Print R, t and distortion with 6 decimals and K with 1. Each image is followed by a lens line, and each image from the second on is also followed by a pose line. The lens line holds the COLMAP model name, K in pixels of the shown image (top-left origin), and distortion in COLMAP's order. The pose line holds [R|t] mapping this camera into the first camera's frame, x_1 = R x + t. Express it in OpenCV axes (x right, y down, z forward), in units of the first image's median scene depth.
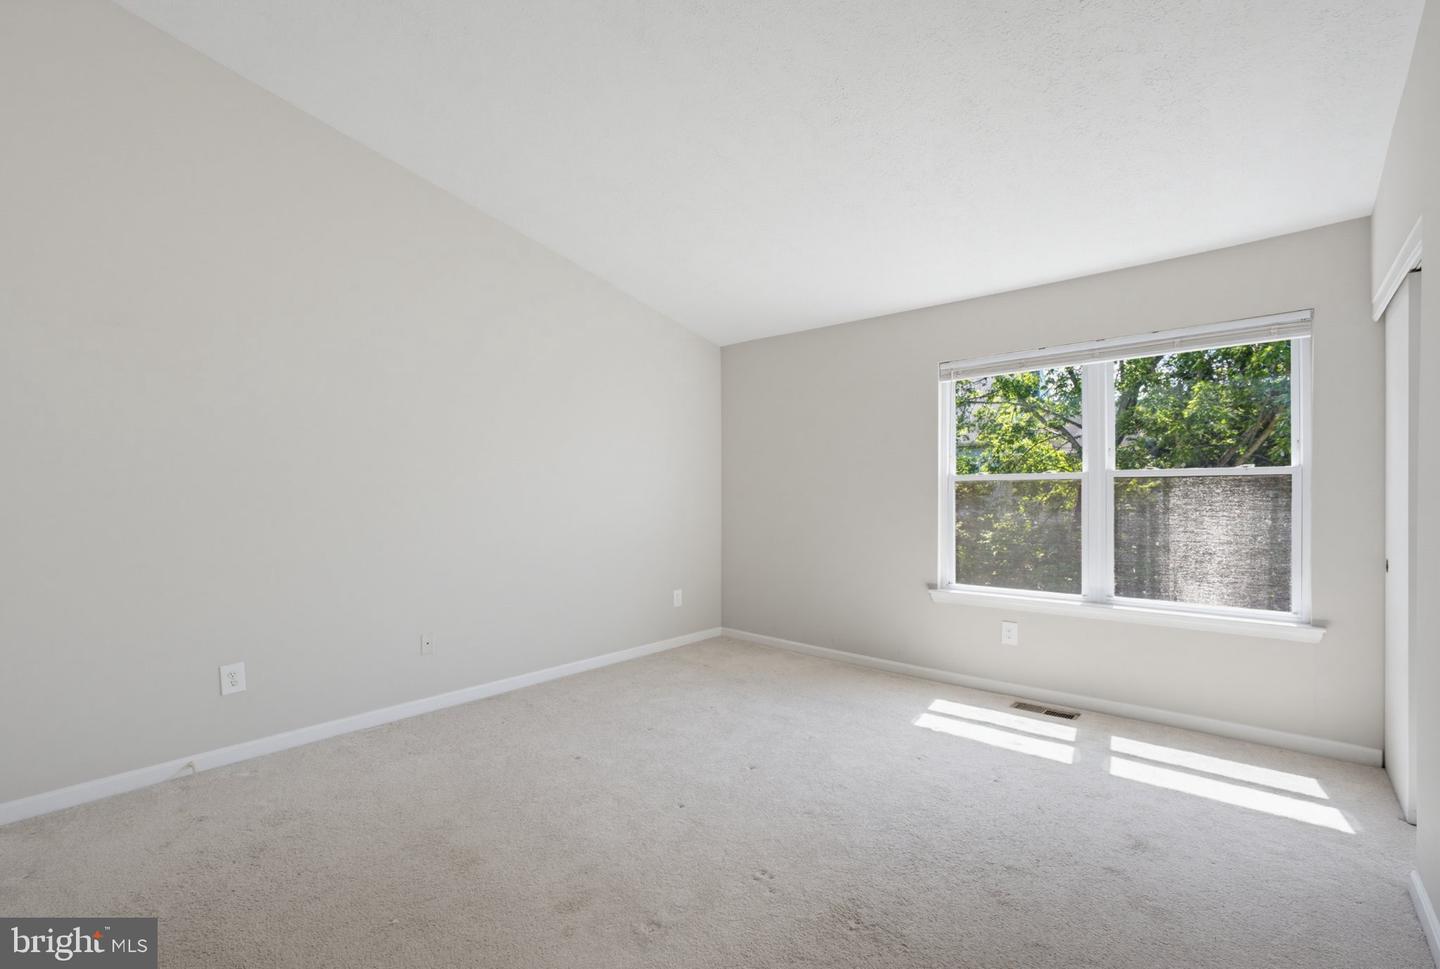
lens RADIAL K [[649.6, 0, 737.9], [0, 649.6, 499.4], [0, 0, 1]] dist [-0.000658, 0.000148]
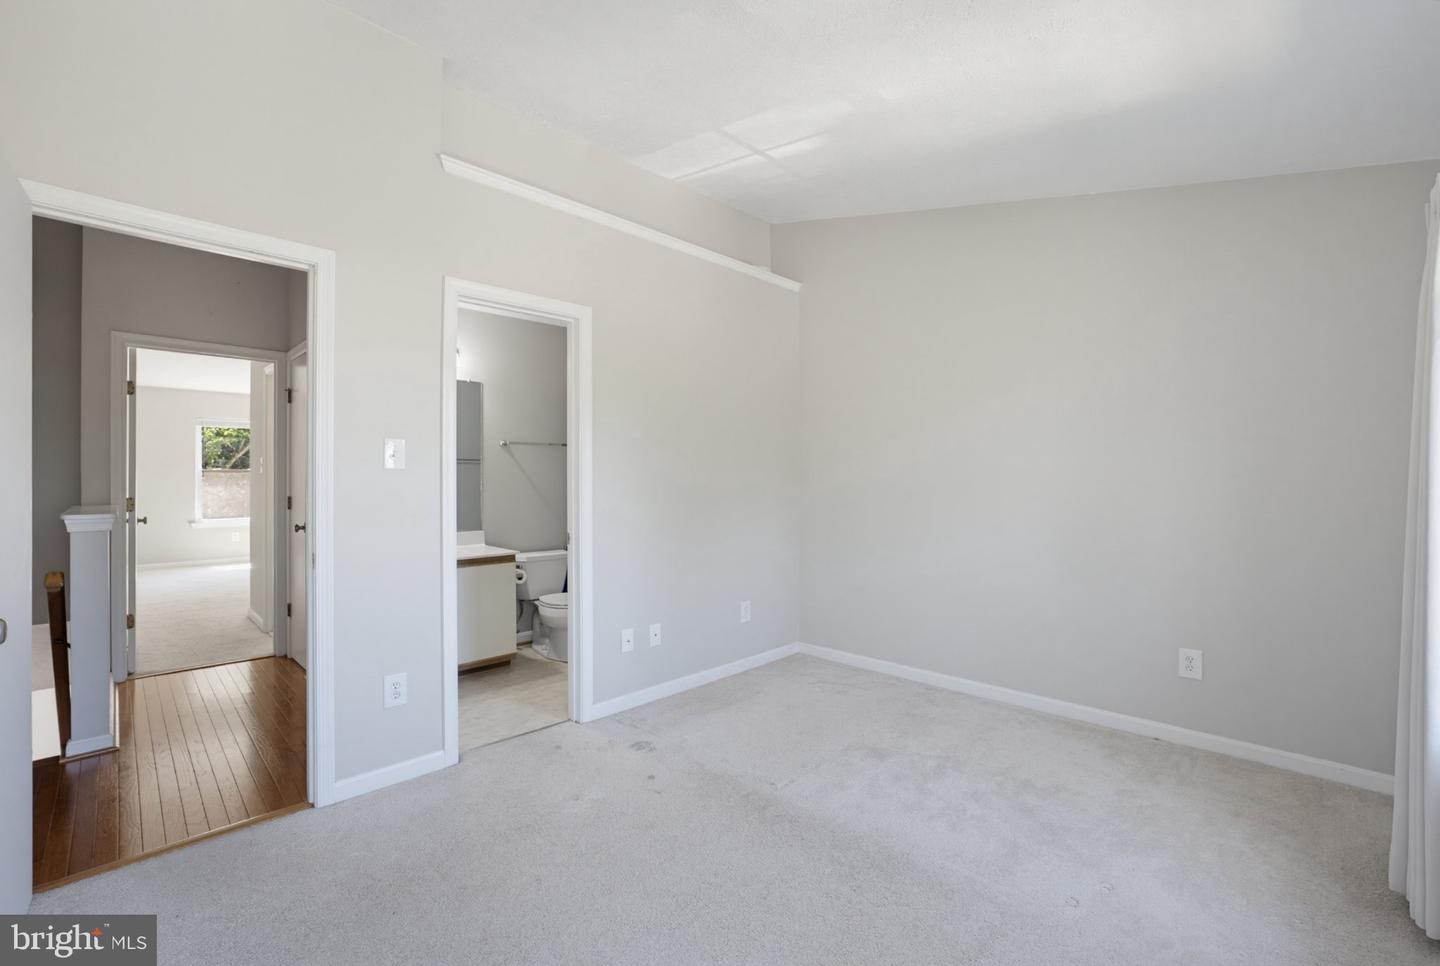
lens RADIAL K [[598.7, 0, 720.0], [0, 598.7, 483.0], [0, 0, 1]] dist [-0.024150, 0.000250]
pose [[0.050317, -0.002264, 0.998731, -1.797455], [0.009707, 0.999951, 0.001778, 0.020995], [-0.998686, 0.009605, 0.050336, -0.967610]]
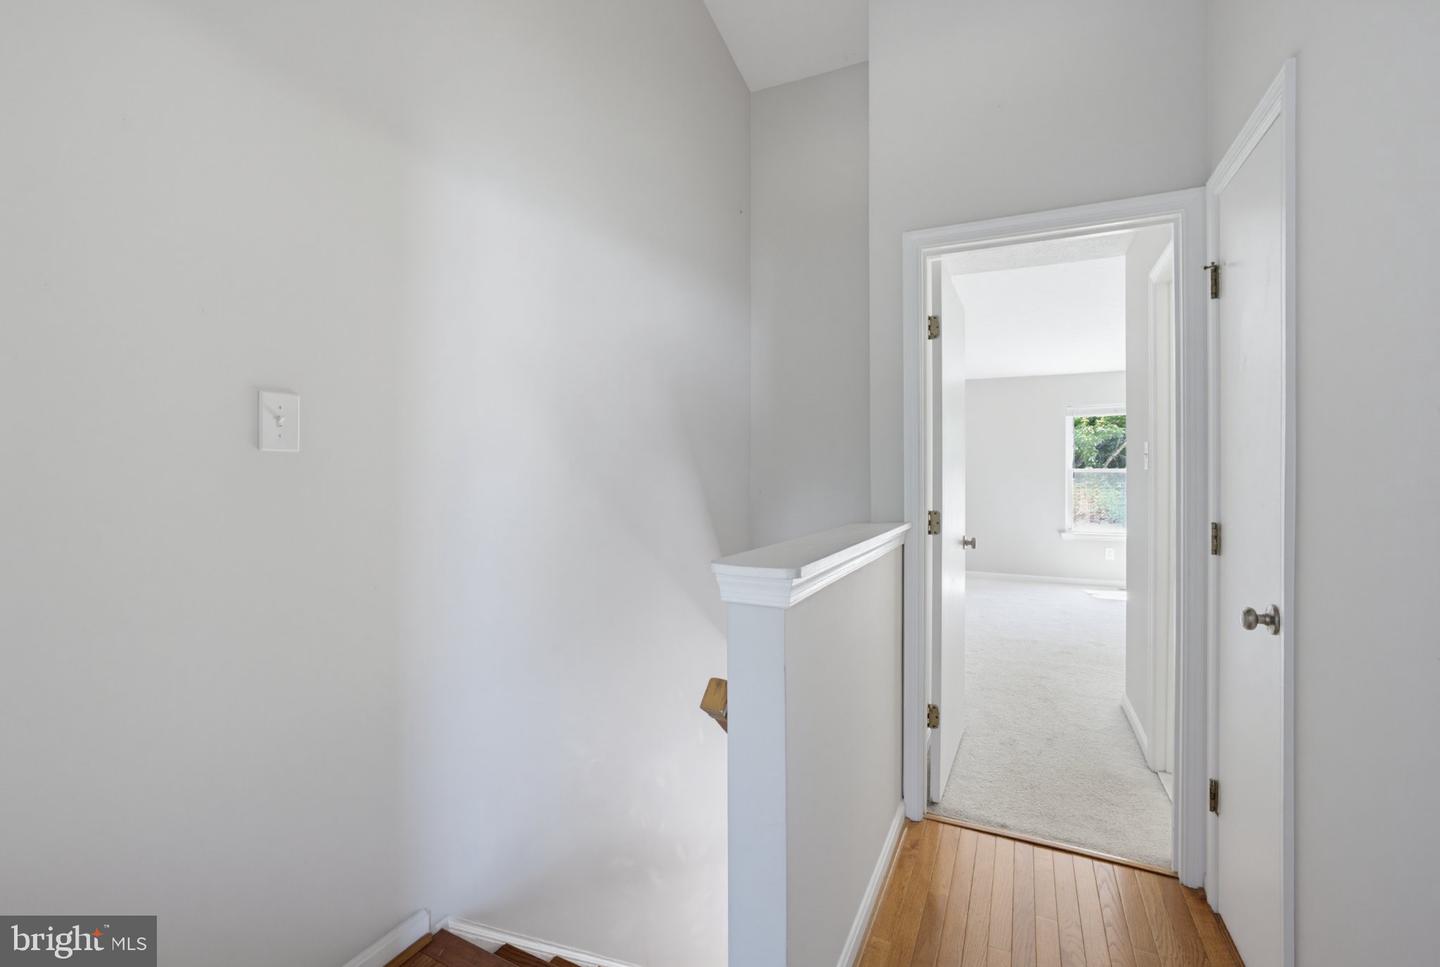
lens RADIAL K [[661.3, 0, 720.0], [0, 661.3, 483.5], [0, 0, 1]] dist [0.000552, 0.000197]
pose [[0.956382, -0.002693, 0.292108, -1.319830], [0.004747, 0.999969, -0.006325, 0.012876], [-0.292081, 0.007436, 0.956365, -0.546367]]
